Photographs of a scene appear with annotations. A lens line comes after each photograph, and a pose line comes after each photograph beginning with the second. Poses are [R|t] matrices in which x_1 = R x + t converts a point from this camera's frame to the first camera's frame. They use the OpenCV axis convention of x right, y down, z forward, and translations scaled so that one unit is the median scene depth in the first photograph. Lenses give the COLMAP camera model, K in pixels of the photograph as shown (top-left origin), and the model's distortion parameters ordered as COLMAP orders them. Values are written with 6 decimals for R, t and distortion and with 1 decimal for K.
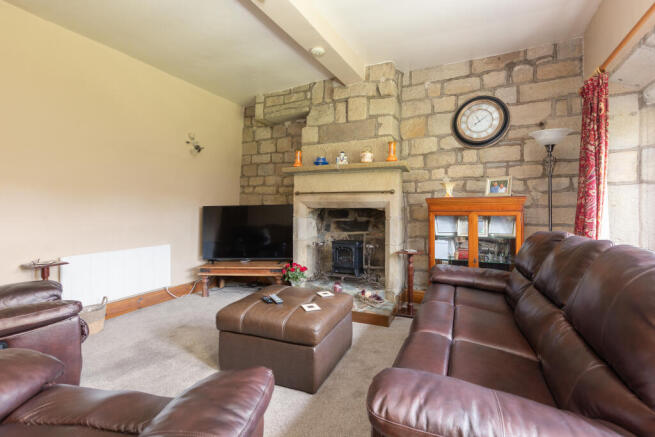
lens RADIAL K [[316.8, 0, 327.2], [0, 316.8, 209.8], [0, 0, 1]] dist [-0.000321, -0.000001]
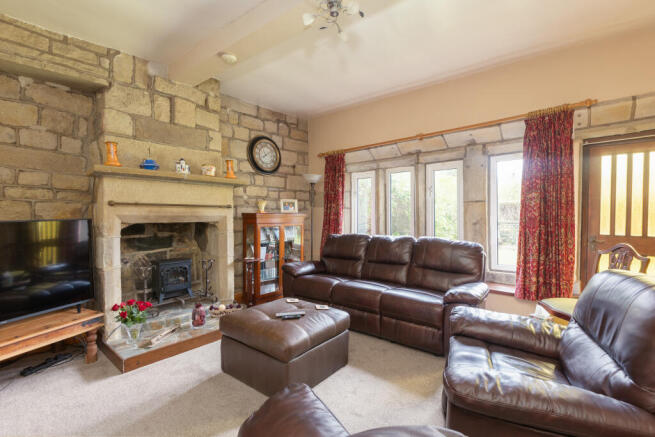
lens RADIAL K [[311.6, 0, 327.5], [0, 311.6, 218.5], [0, 0, 1]] dist [0.000043, 0.000056]
pose [[0.253656, -0.015302, 0.967173, -0.682784], [-0.003568, 0.999853, 0.016755, -0.033792], [-0.967288, -0.007701, 0.253565, 0.386651]]
